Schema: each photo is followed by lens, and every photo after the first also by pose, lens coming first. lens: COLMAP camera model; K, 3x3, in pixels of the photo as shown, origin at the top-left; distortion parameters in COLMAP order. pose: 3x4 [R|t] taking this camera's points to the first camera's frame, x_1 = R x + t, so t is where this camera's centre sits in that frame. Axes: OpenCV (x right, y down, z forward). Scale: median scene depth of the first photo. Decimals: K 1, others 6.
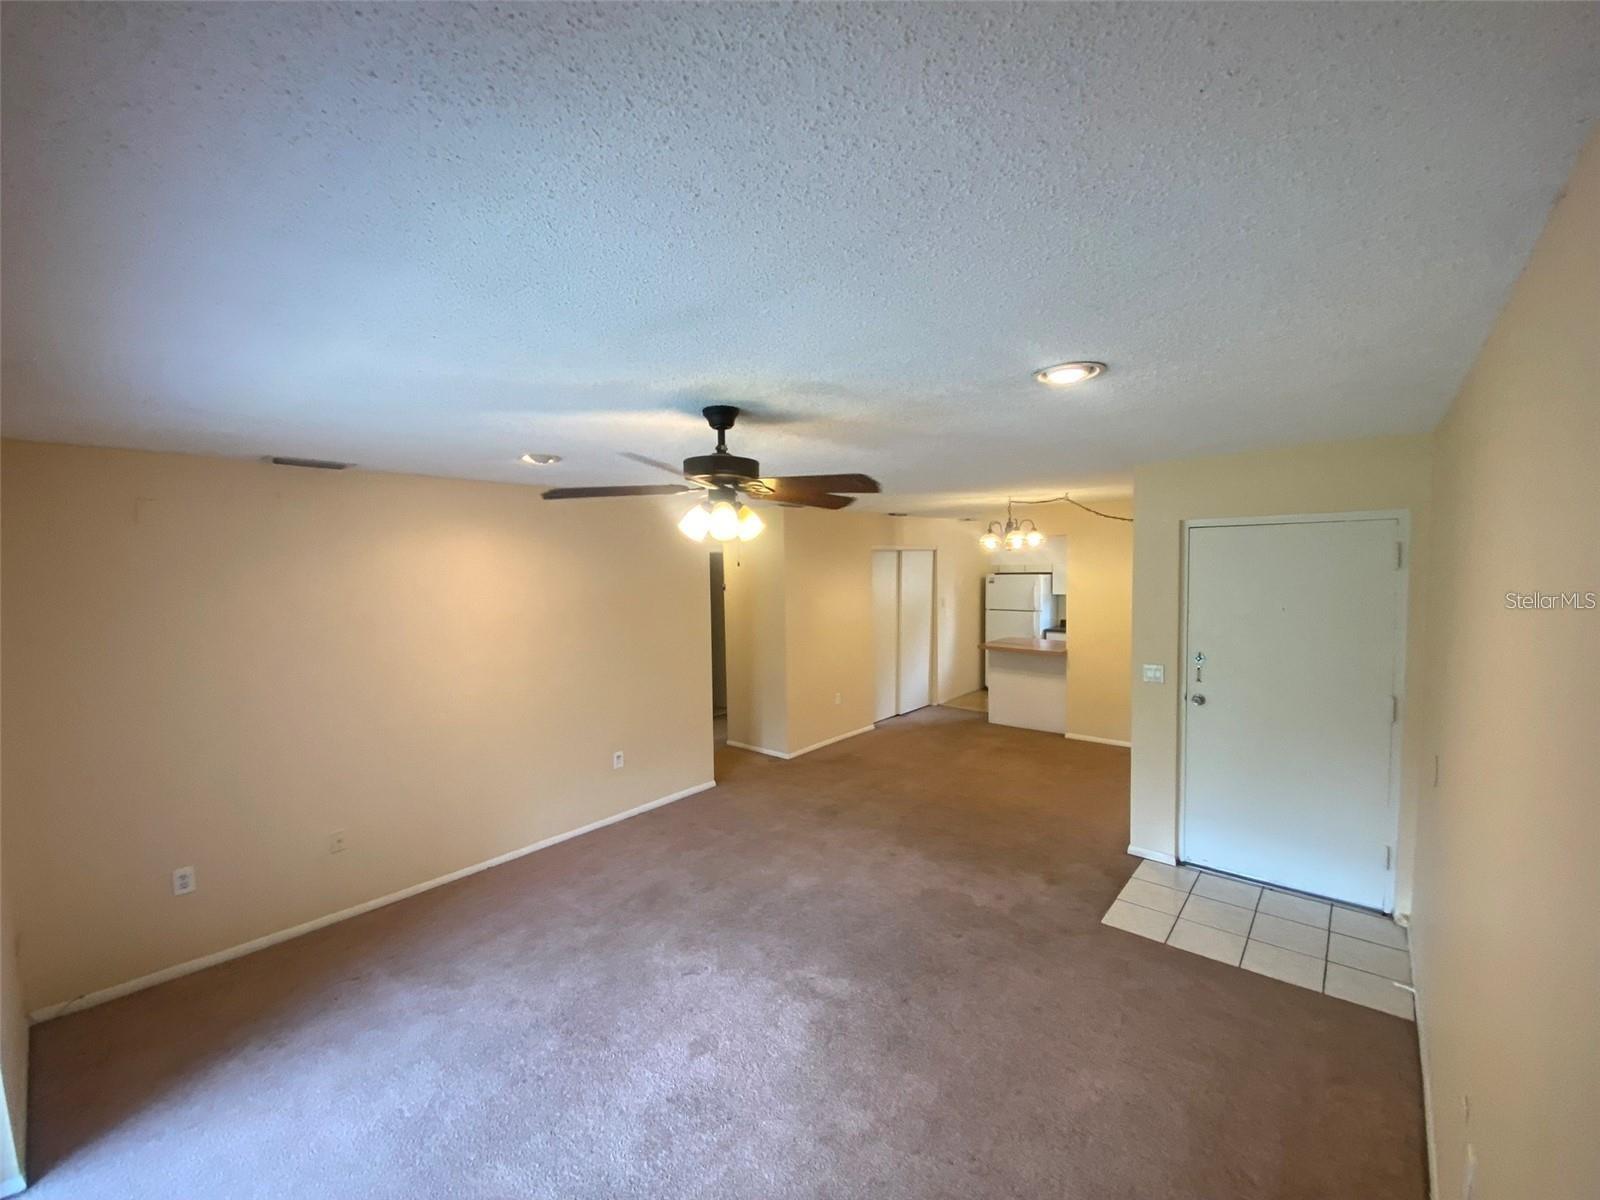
lens RADIAL K [[640.5, 0, 788.9], [0, 640.5, 597.4], [0, 0, 1]] dist [0.001088, 0.000118]
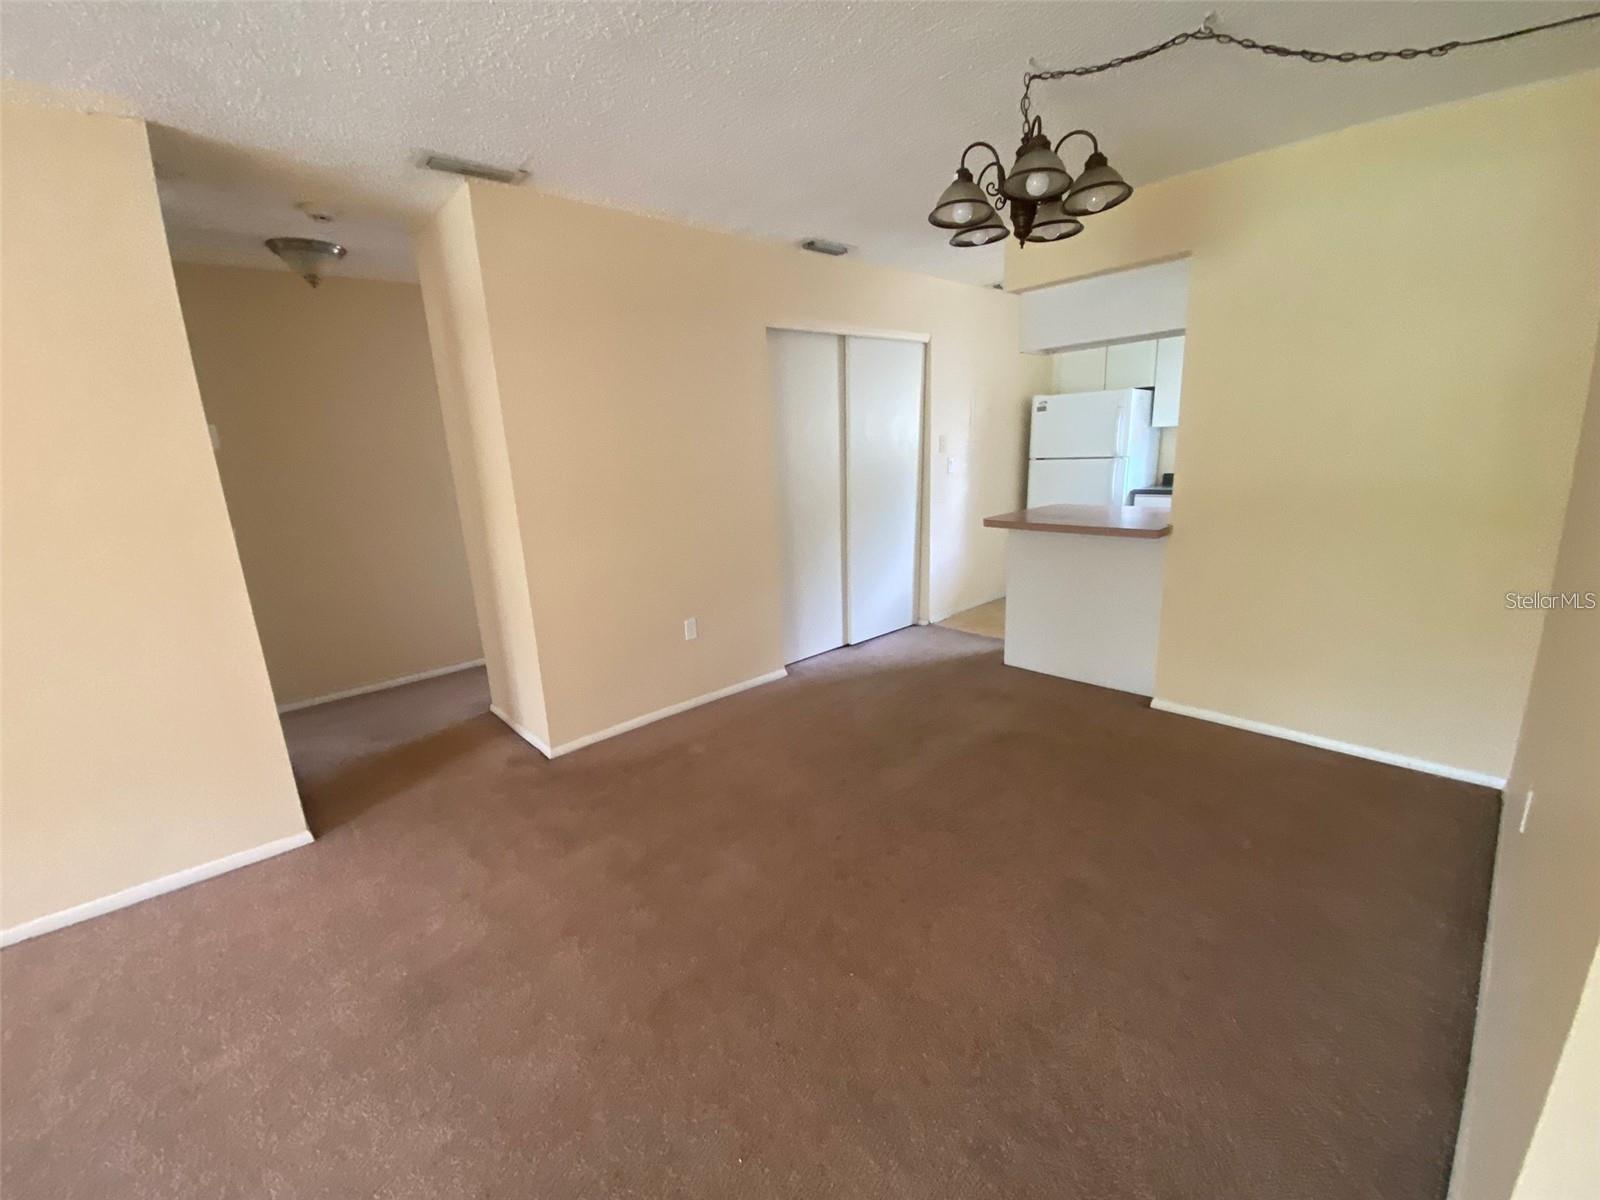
lens RADIAL K [[653.6, 0, 804.0], [0, 653.6, 605.1], [0, 0, 1]] dist [0.014295, 0.000064]
pose [[0.994520, -0.007190, -0.104297, 0.180752], [0.026530, 0.982331, 0.185260, 0.037642], [0.101122, -0.187012, 0.977139, 0.408449]]
